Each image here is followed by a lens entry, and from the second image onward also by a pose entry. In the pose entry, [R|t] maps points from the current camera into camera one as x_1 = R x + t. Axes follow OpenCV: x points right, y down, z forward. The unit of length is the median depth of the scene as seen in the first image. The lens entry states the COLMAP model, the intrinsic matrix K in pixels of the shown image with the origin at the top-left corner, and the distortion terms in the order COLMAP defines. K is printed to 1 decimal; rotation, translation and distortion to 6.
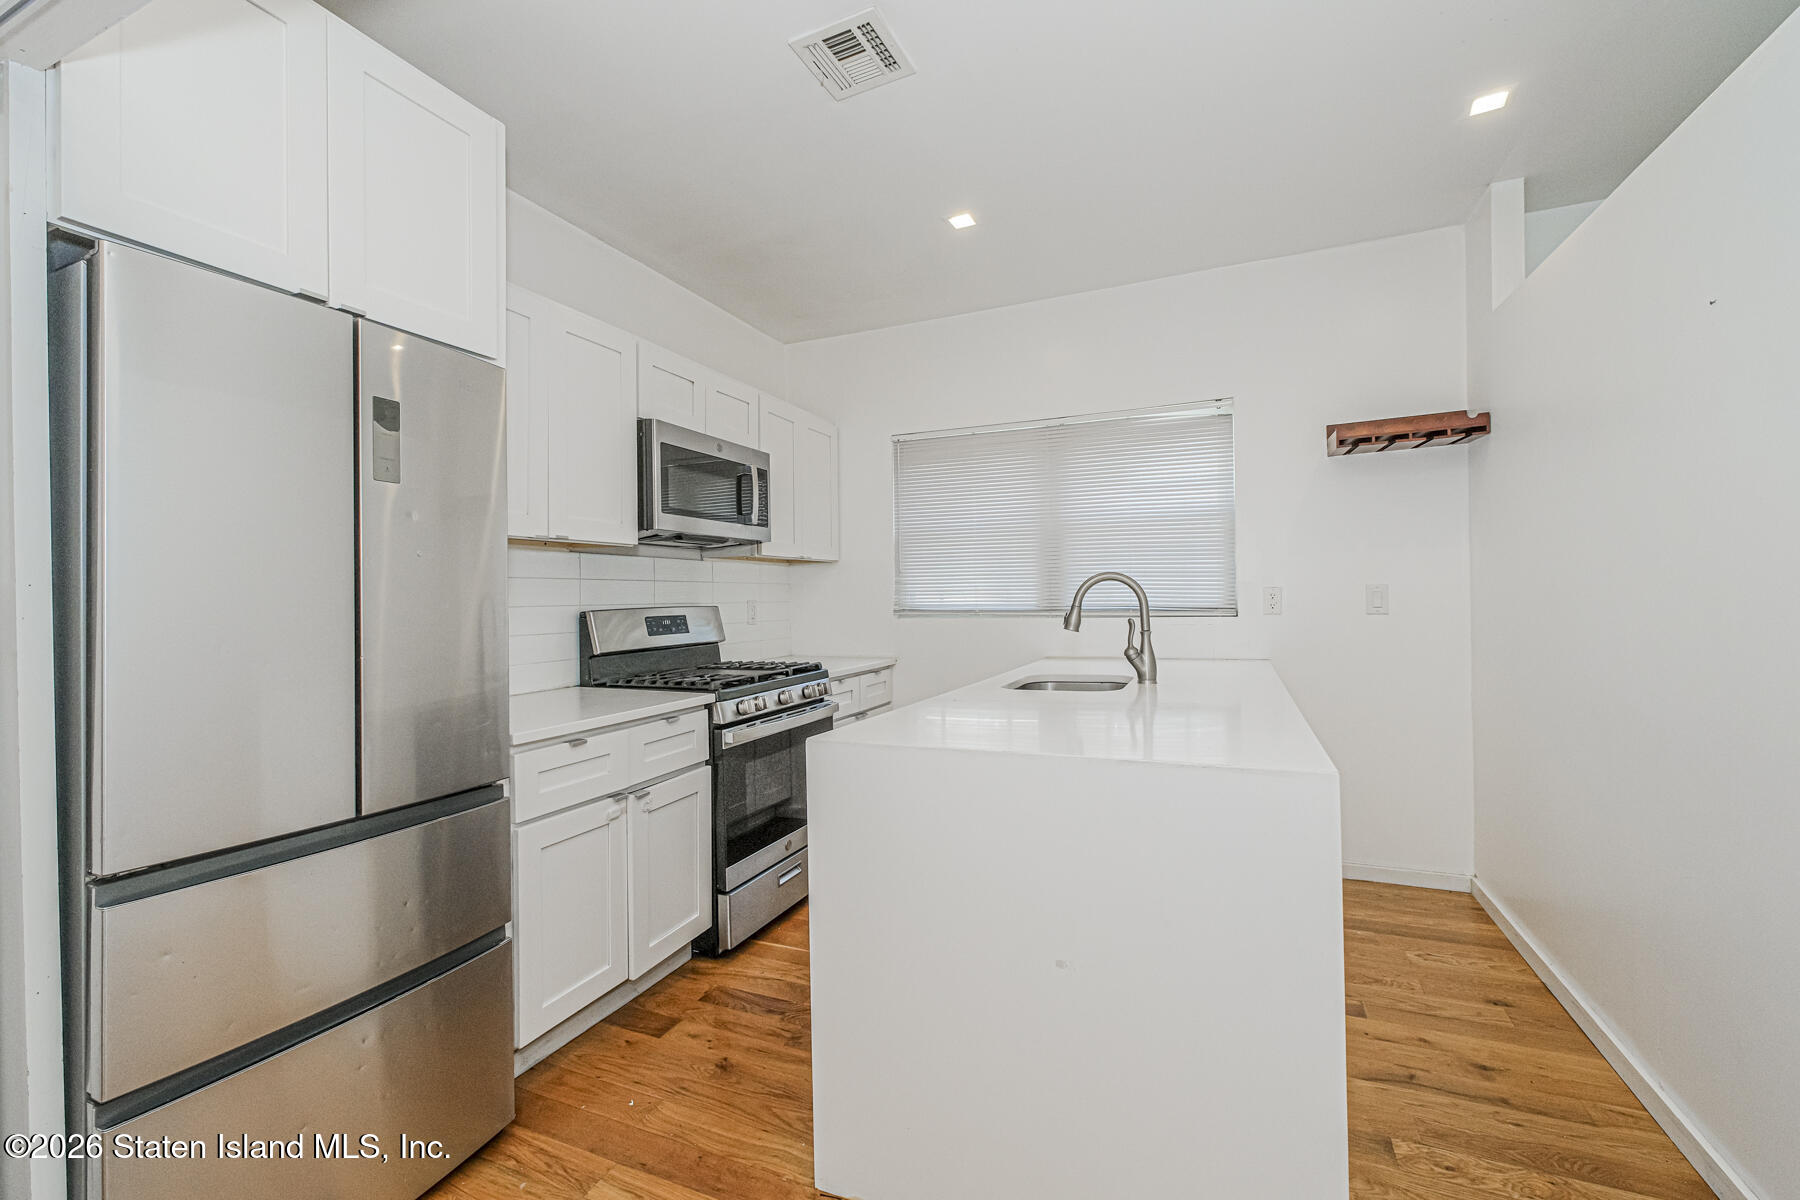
lens RADIAL K [[754.3, 0, 904.1], [0, 754.3, 598.4], [0, 0, 1]] dist [-0.004191, 0.000184]
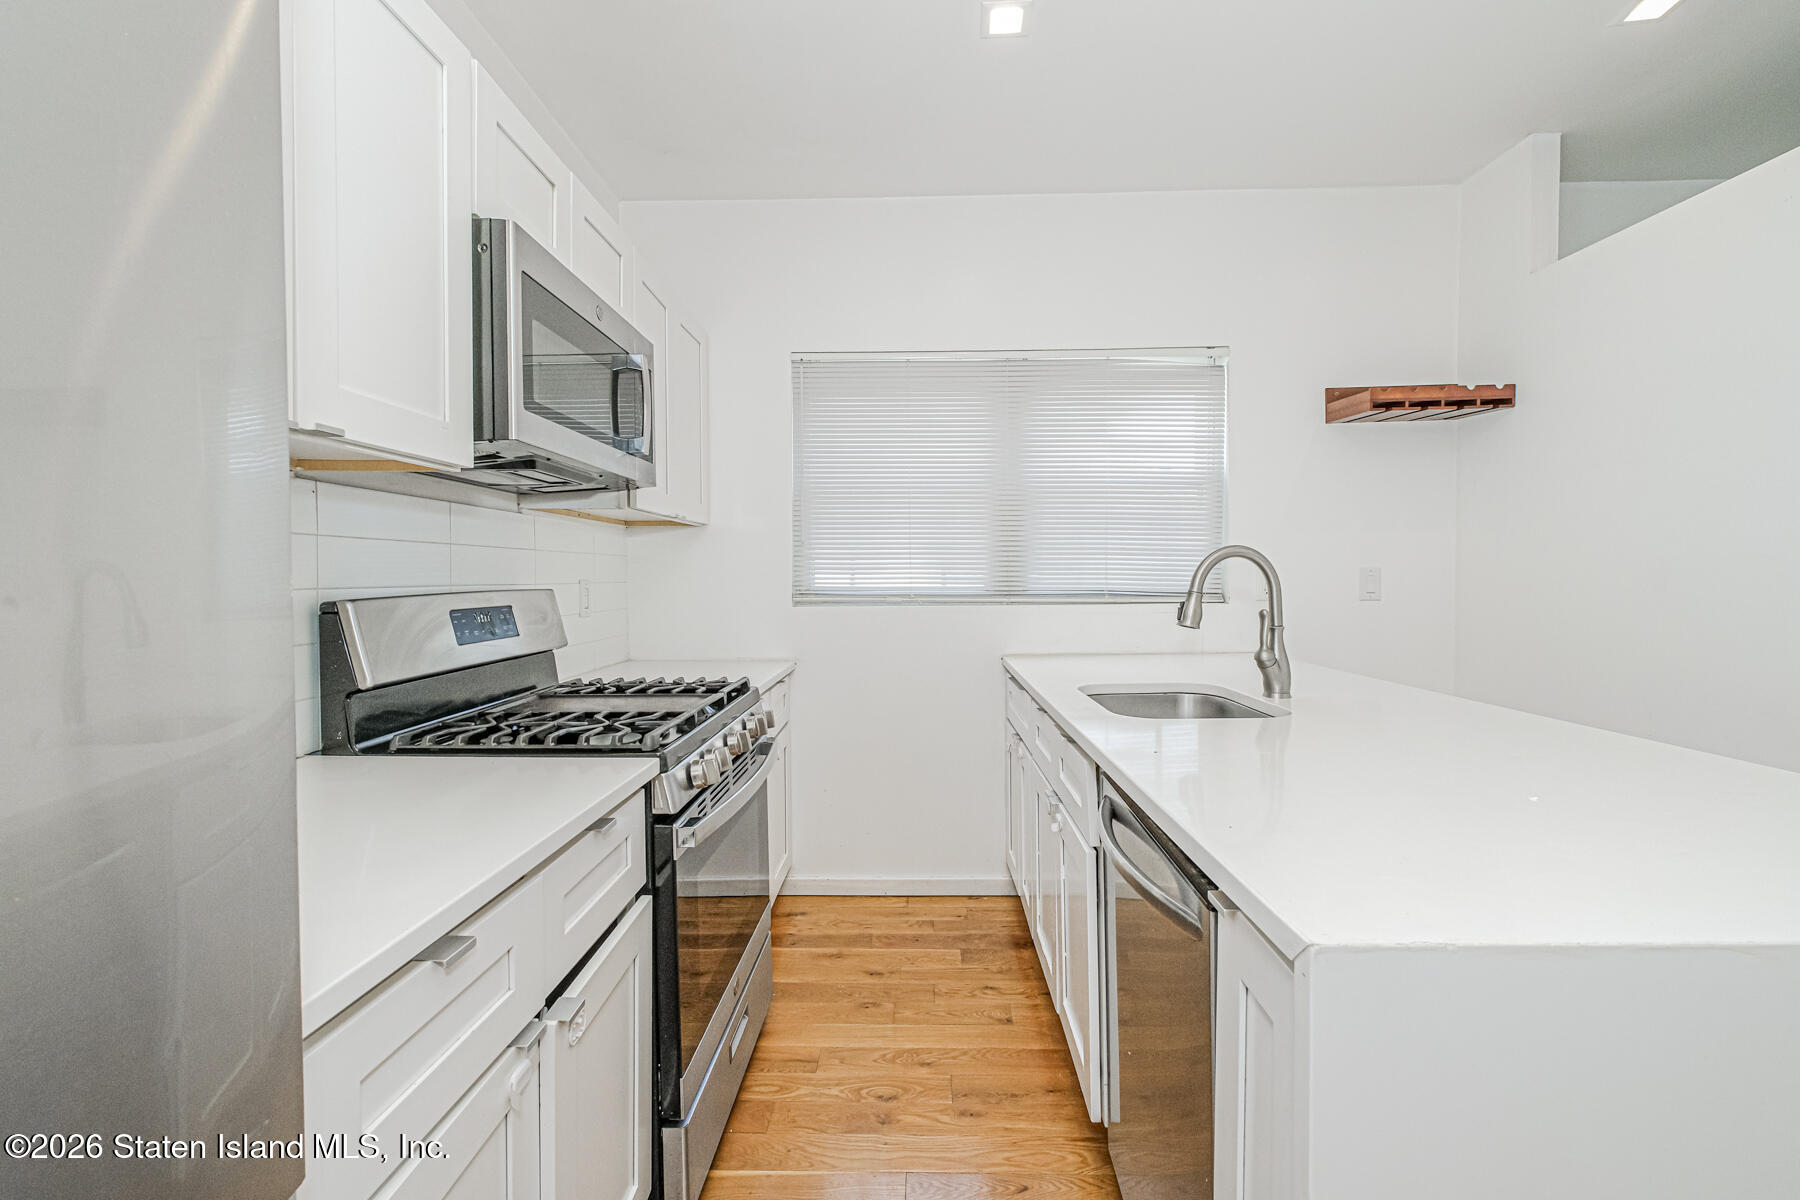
lens RADIAL K [[754.3, 0, 897.7], [0, 754.3, 590.8], [0, 0, 1]] dist [-0.004191, 0.000184]
pose [[0.925186, 0.001572, 0.379510, -0.250950], [-0.007806, 0.999859, 0.014890, 0.000303], [-0.379433, -0.016739, 0.925068, 0.378856]]
